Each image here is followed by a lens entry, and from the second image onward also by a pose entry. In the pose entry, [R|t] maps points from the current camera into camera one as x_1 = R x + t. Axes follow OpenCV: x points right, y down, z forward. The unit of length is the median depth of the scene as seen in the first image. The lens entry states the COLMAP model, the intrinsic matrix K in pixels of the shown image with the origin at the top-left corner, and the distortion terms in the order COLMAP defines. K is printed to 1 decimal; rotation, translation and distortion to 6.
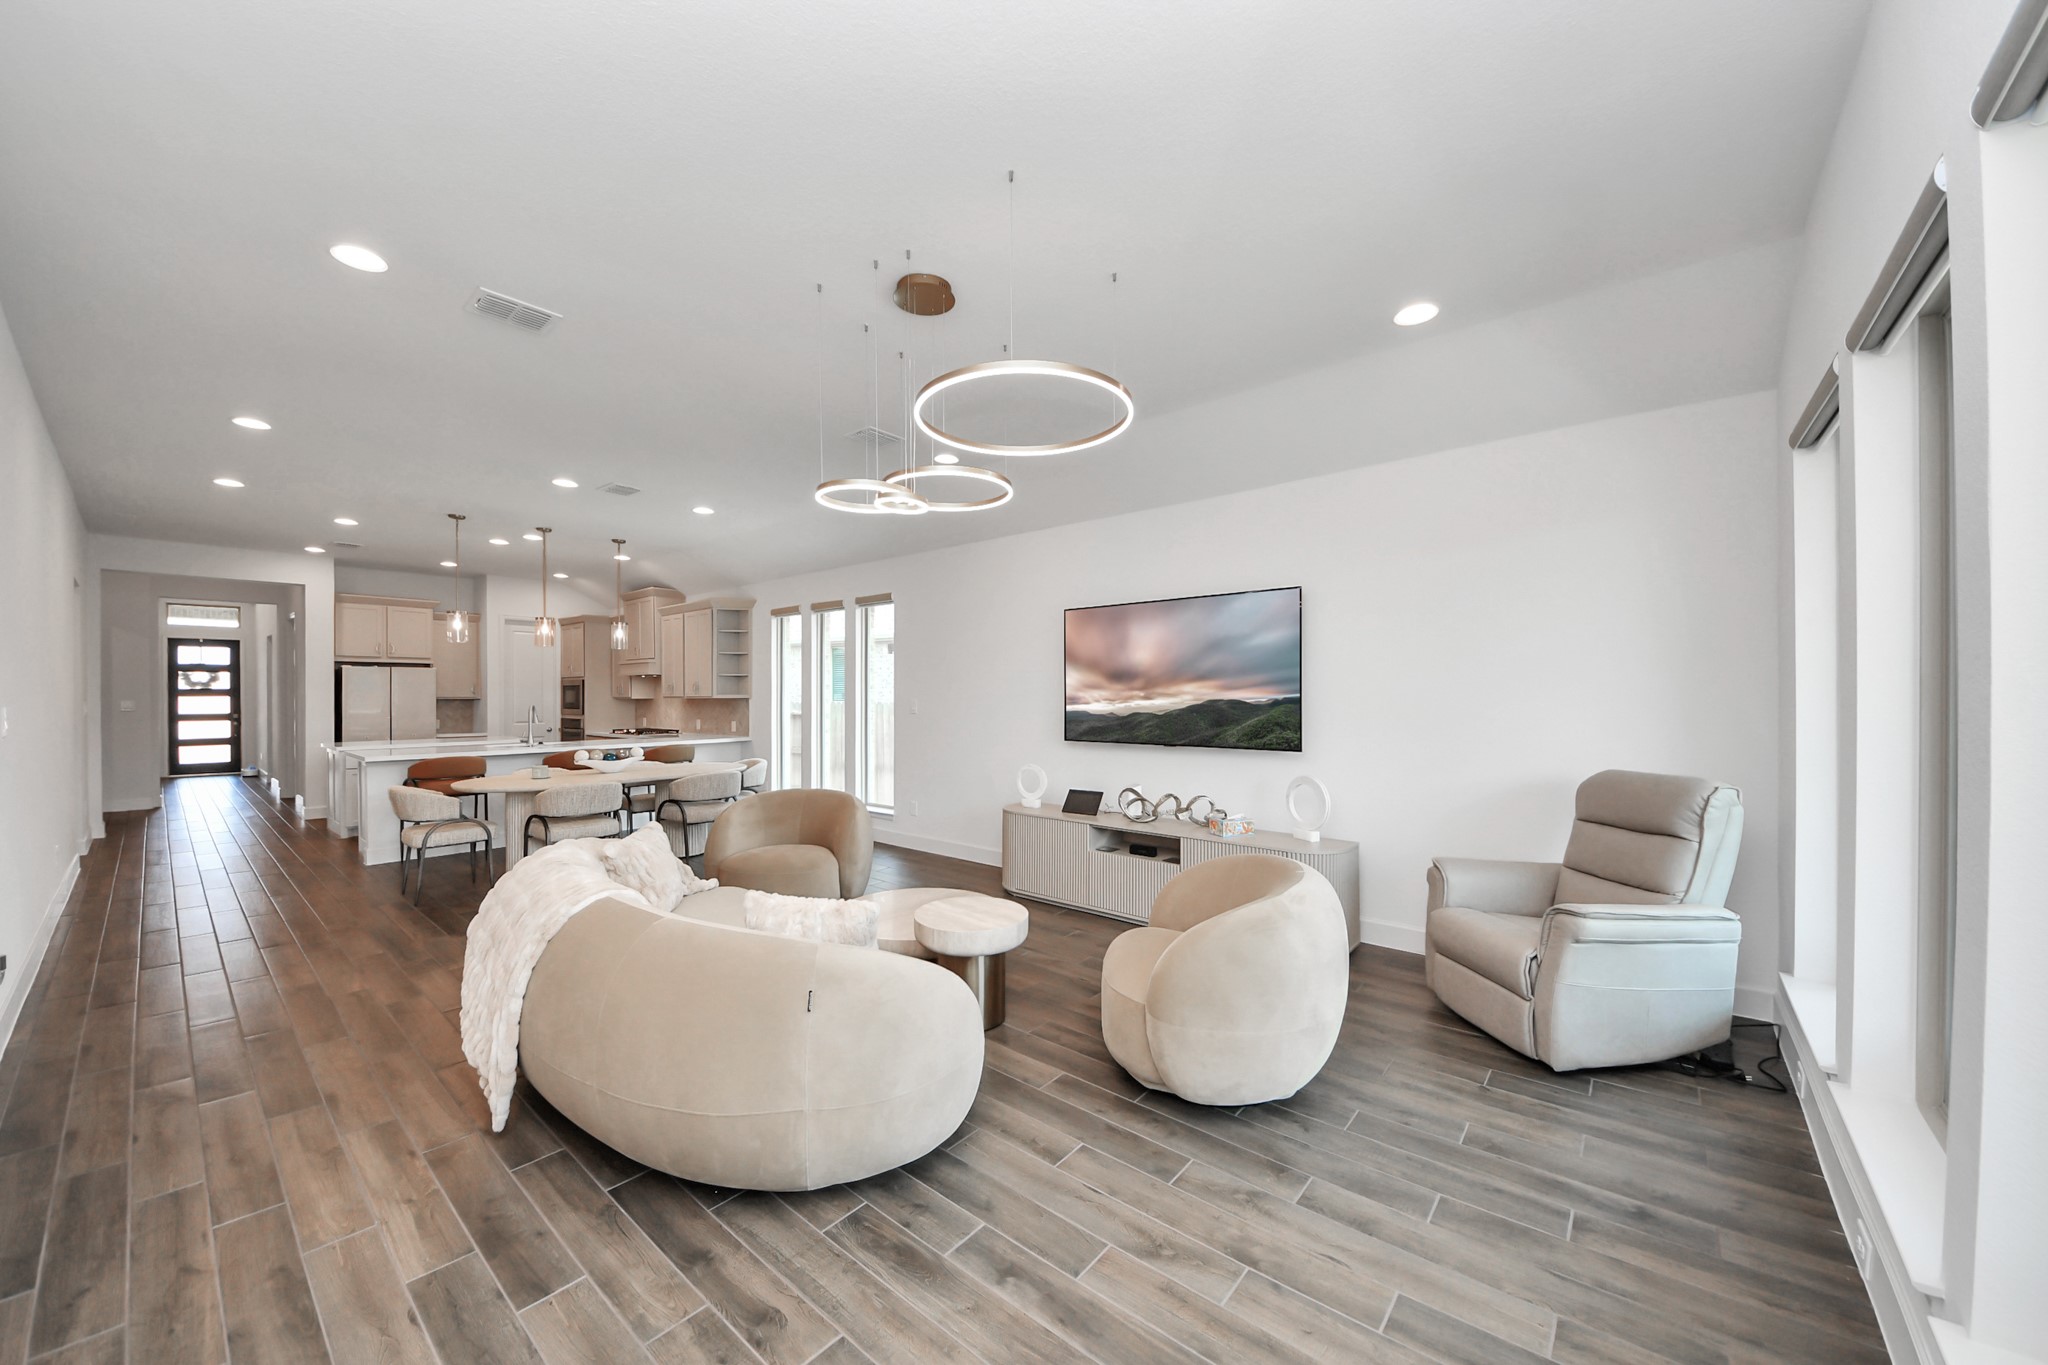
lens RADIAL K [[731.2, 0, 1016.8], [0, 731.2, 702.9], [0, 0, 1]] dist [0.061661, -0.027146]
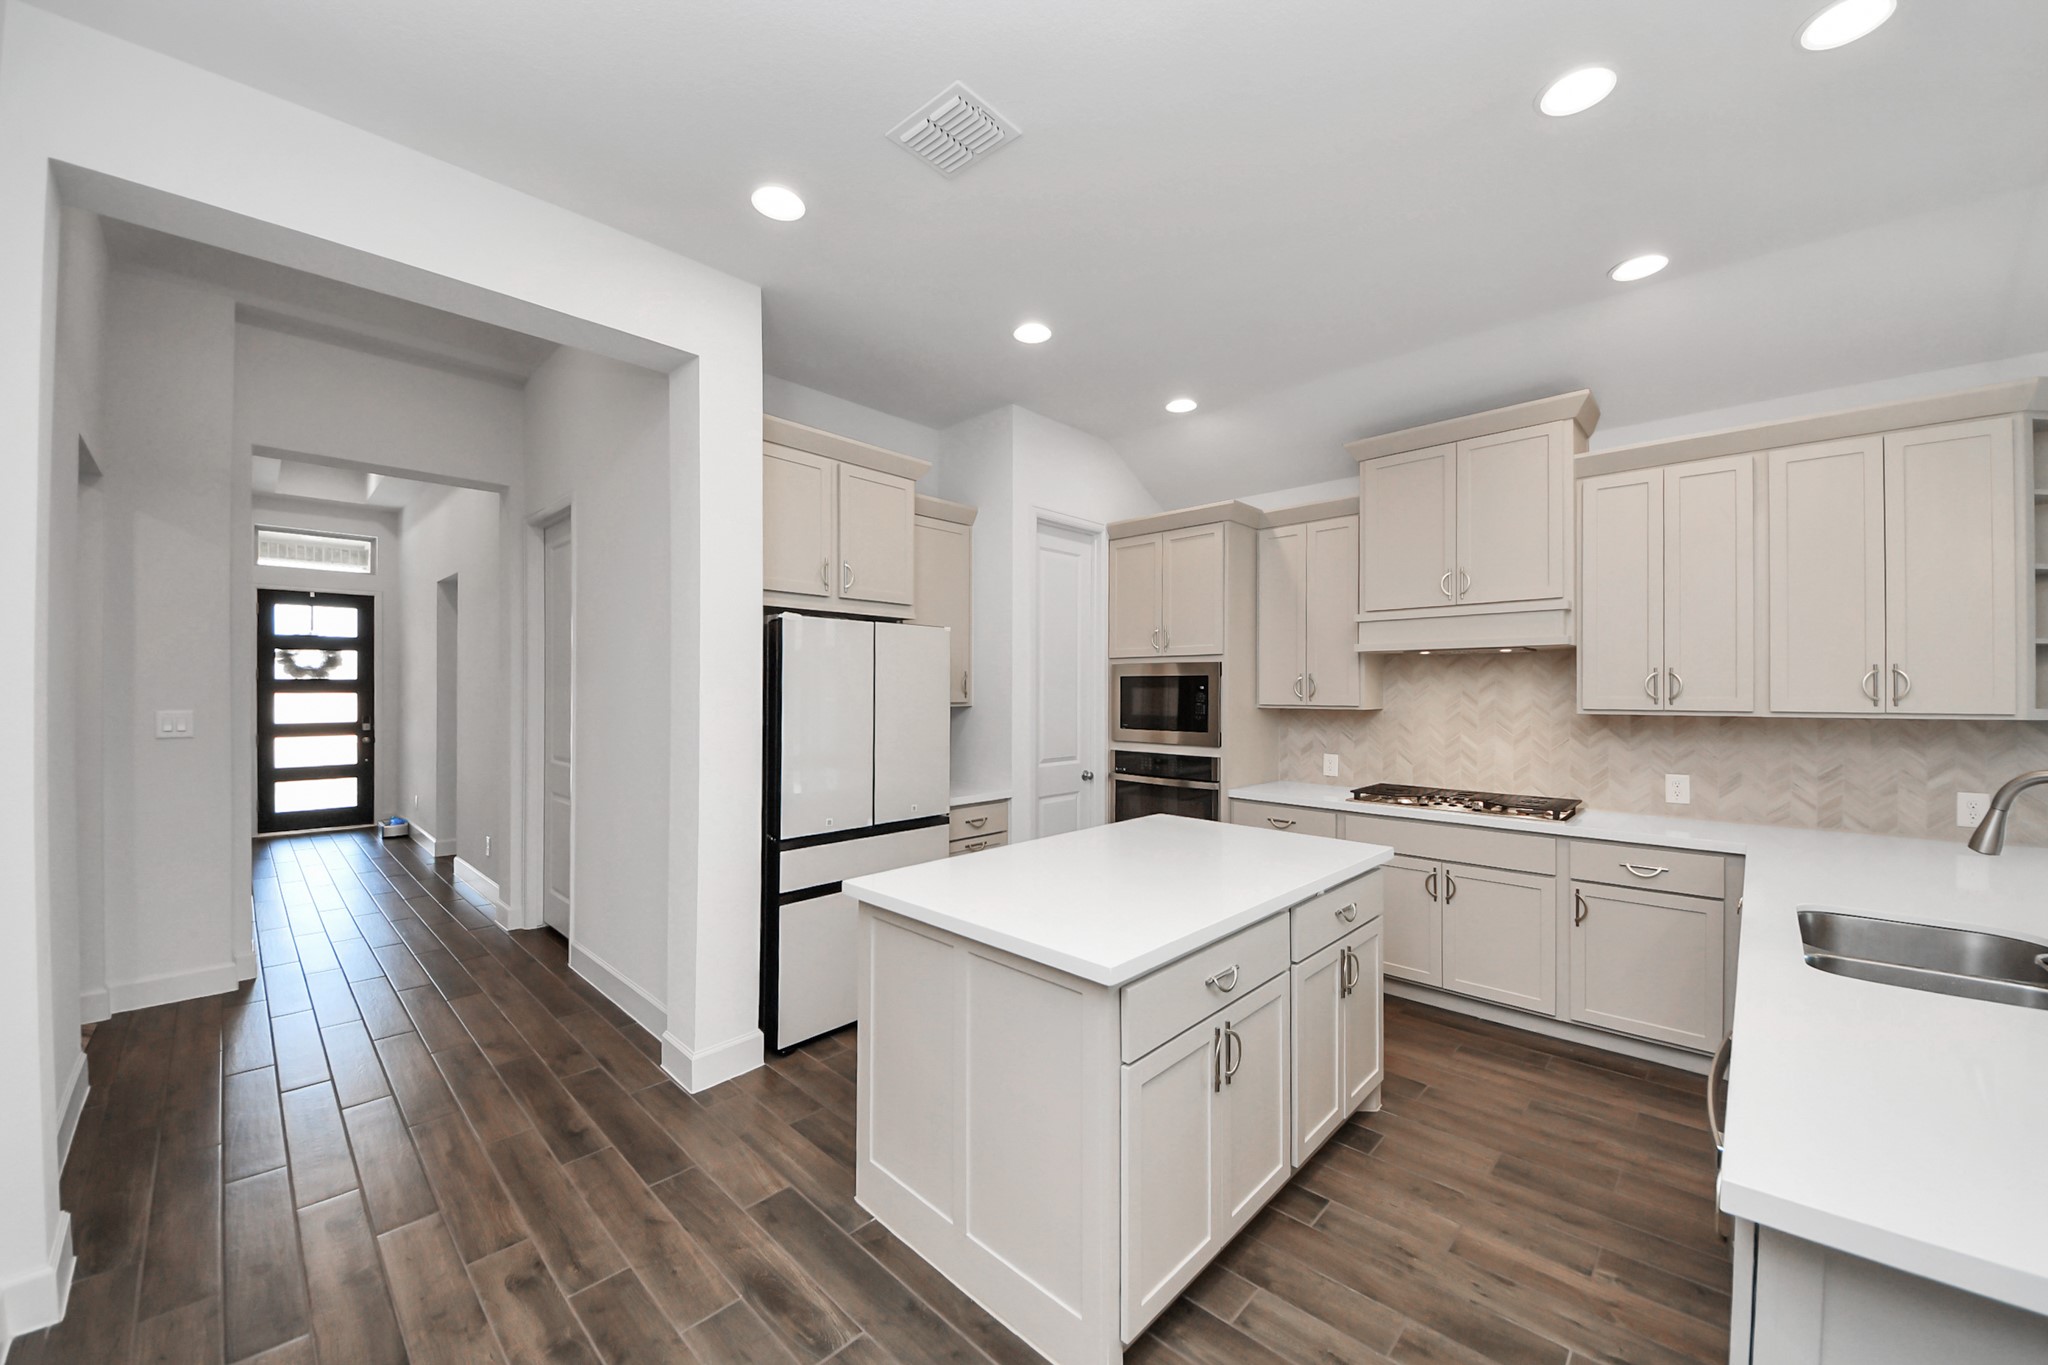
lens RADIAL K [[788.0, 0, 1024.0], [0, 788.0, 682.5], [0, 0, 1]] dist [0.014832, -0.000399]
pose [[0.998479, 0.001803, -0.055095, -0.527460], [-0.002546, 0.999907, -0.013409, -0.009962], [0.055066, 0.013529, 0.998391, 0.445937]]
